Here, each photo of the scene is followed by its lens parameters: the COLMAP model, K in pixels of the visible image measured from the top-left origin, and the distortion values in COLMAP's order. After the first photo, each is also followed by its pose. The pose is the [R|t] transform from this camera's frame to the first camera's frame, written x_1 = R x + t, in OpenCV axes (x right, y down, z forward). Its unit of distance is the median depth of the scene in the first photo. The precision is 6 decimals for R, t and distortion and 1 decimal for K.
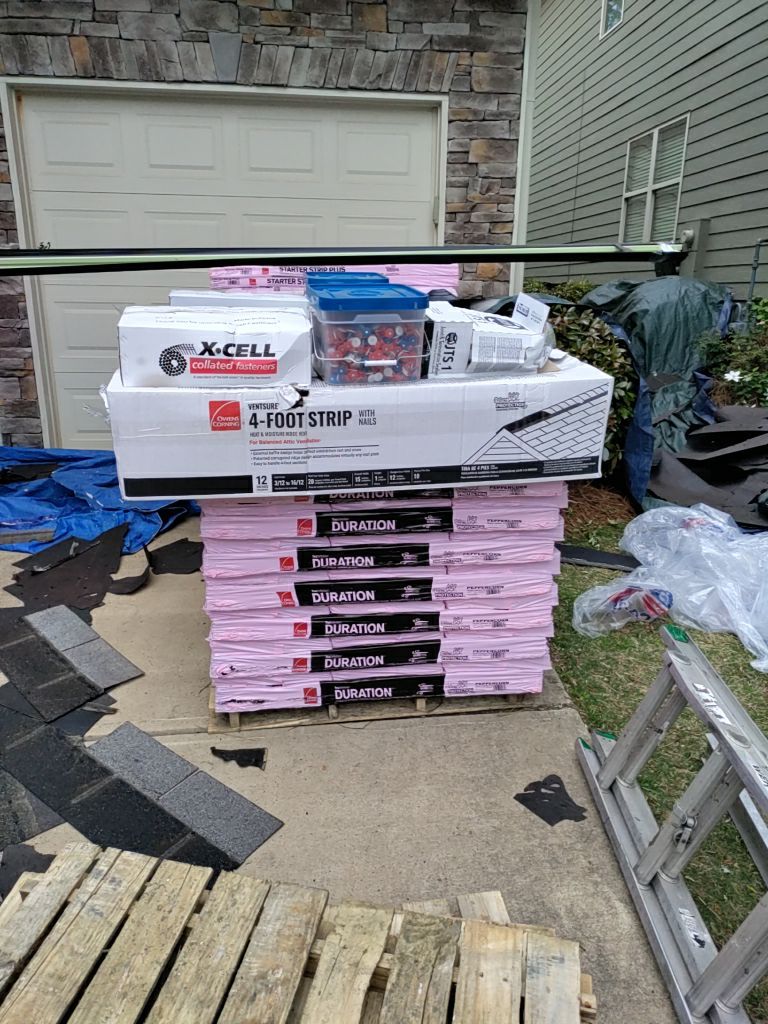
lens RADIAL K [[744.1, 0, 384.0], [0, 744.1, 512.0], [0, 0, 1]] dist [-0.004487, -0.004067]
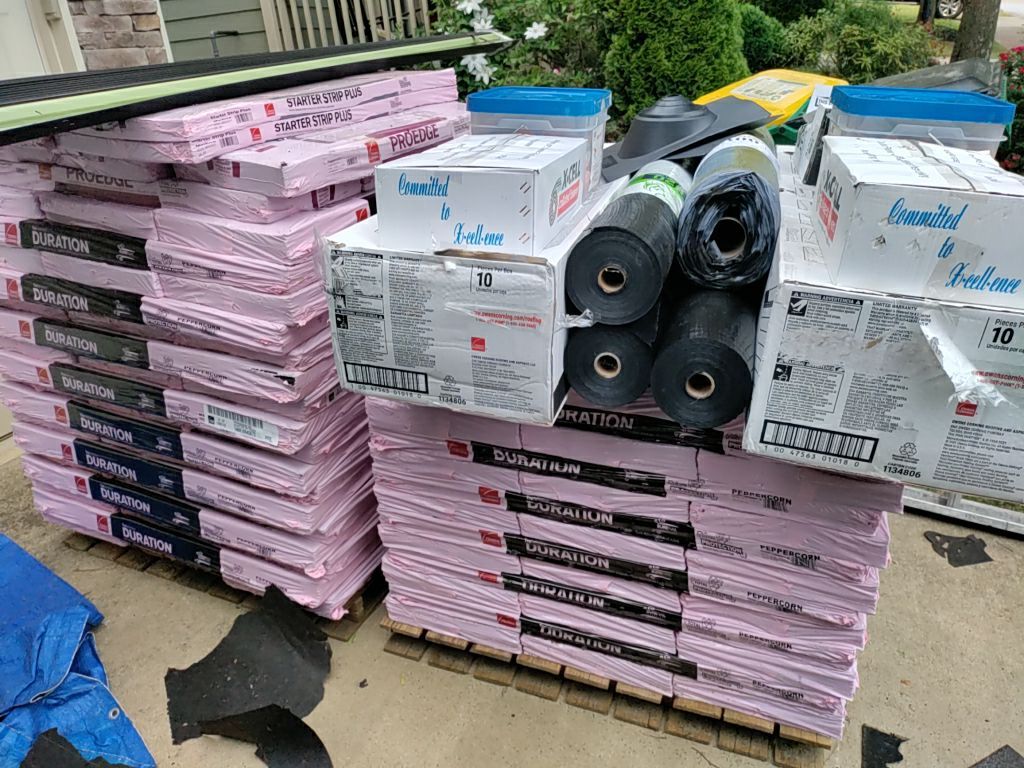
lens RADIAL K [[744.1, 0, 512.0], [0, 744.1, 384.0], [0, 0, 1]] dist [-0.004487, -0.004067]
pose [[0.458938, -0.405944, 0.790307, -0.565602], [0.334021, 0.903094, 0.269908, -0.233636], [-0.823289, 0.140108, 0.550058, 0.599809]]
